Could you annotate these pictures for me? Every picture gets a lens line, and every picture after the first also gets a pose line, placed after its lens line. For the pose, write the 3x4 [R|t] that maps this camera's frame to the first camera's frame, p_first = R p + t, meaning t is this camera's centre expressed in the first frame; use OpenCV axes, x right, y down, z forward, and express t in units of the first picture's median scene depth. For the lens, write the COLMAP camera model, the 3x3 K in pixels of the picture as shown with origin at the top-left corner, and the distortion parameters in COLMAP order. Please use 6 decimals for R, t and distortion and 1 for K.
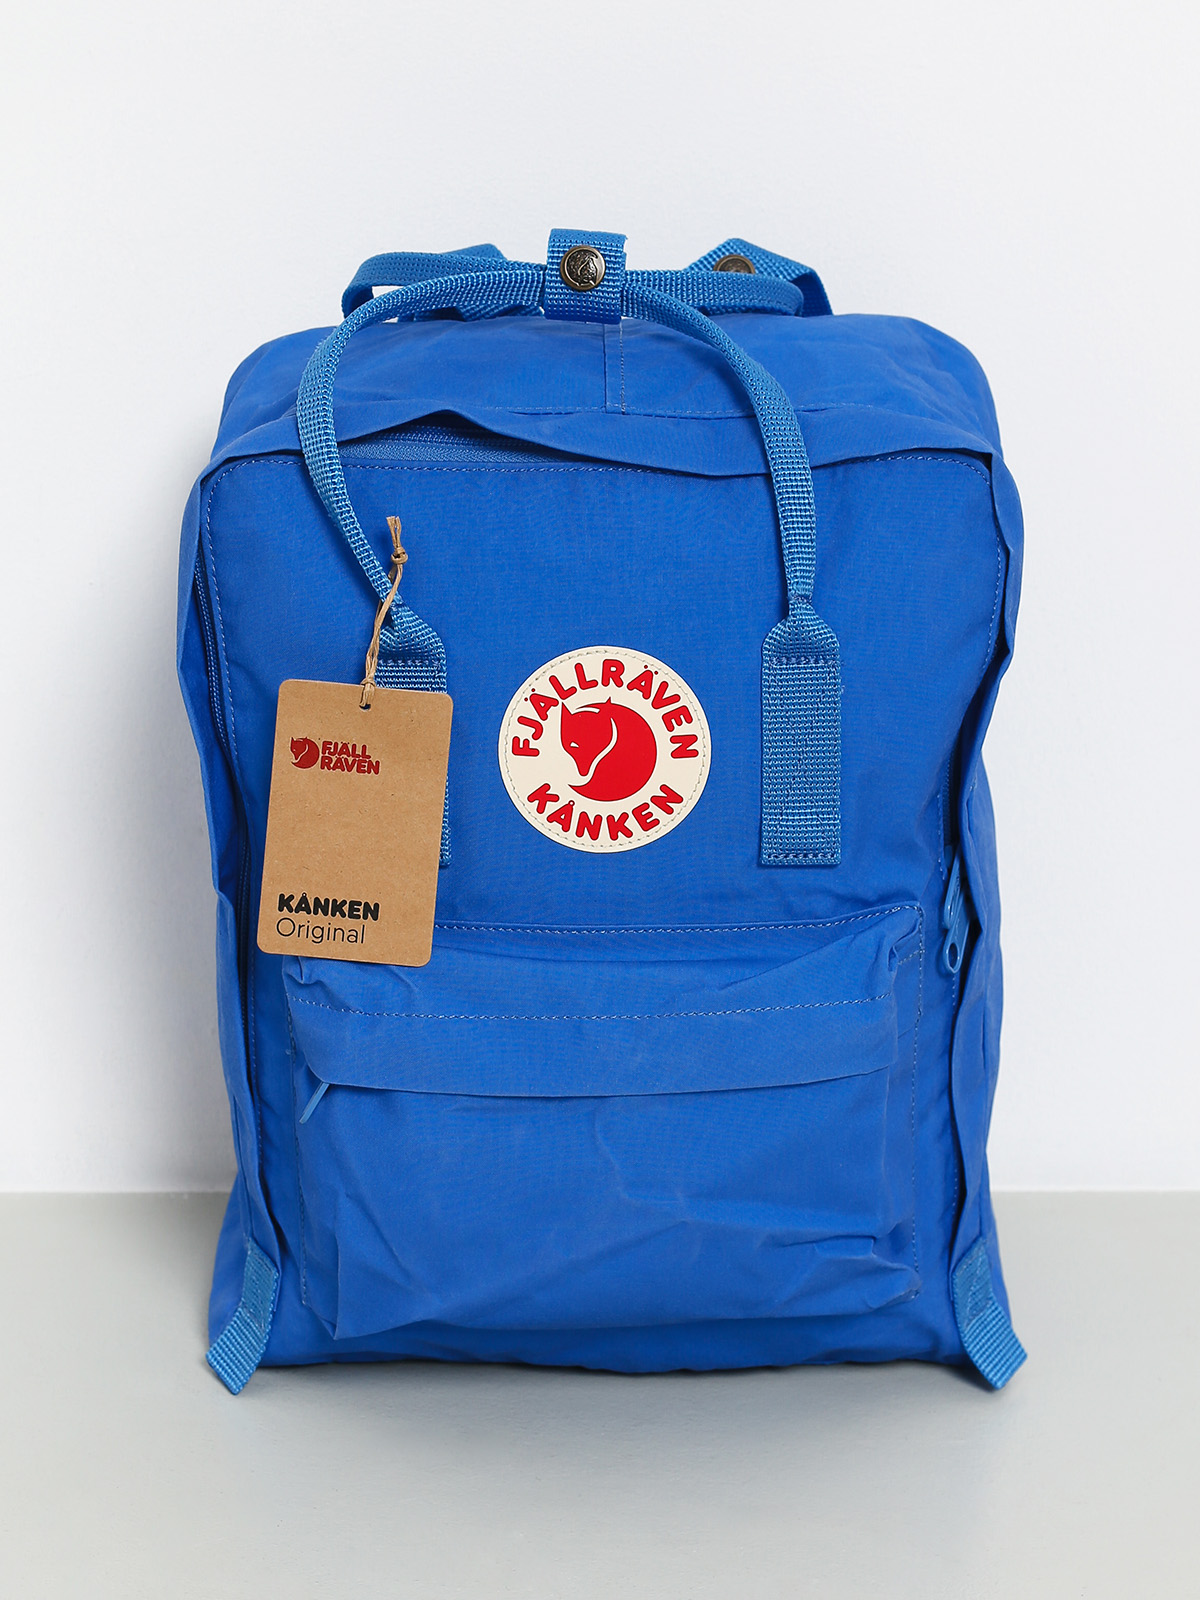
lens RADIAL K [[2454.7, 0, 600.0], [0, 2454.7, 800.0], [0, 0, 1]] dist [-0.048237, -0.019184]
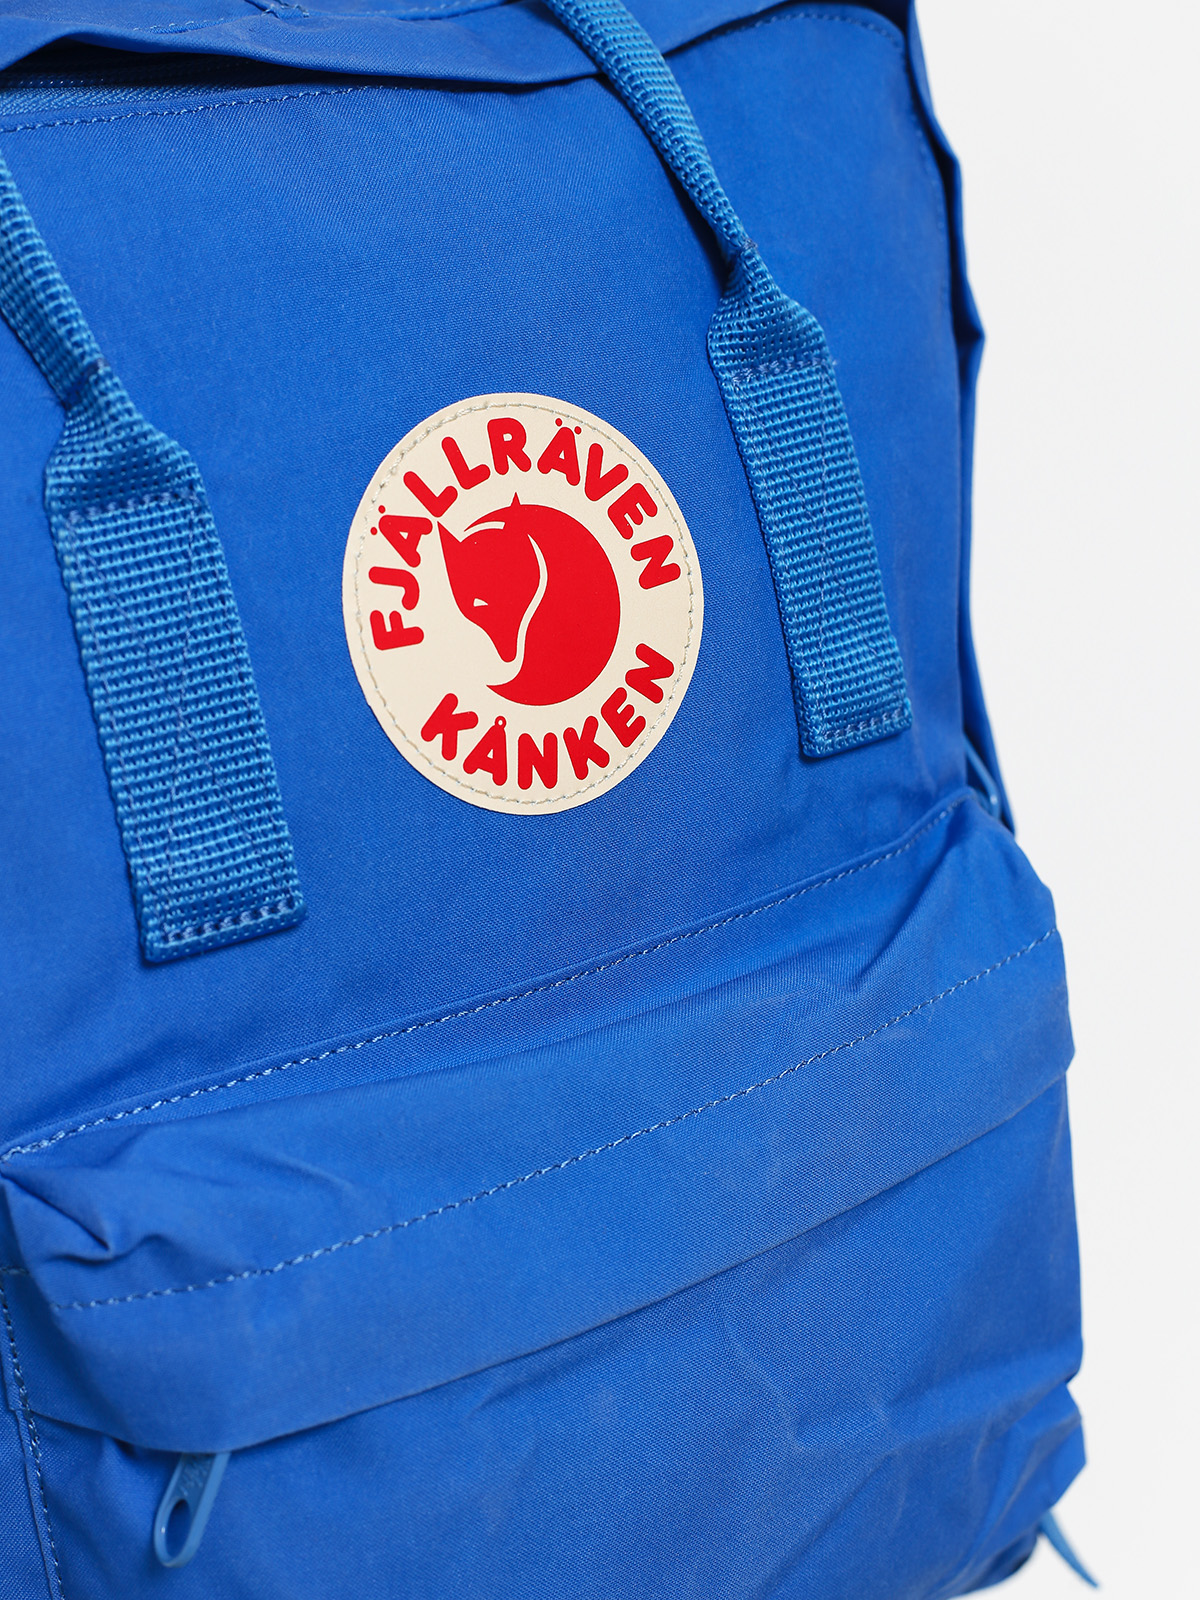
lens RADIAL K [[2454.7, 0, 600.0], [0, 2454.7, 800.0], [0, 0, 1]] dist [-0.048237, -0.019184]
pose [[0.858740, -0.274036, 0.432978, -0.214791], [0.329447, 0.942457, -0.056915, 0.051305], [-0.392466, 0.191519, 0.899606, 0.548987]]
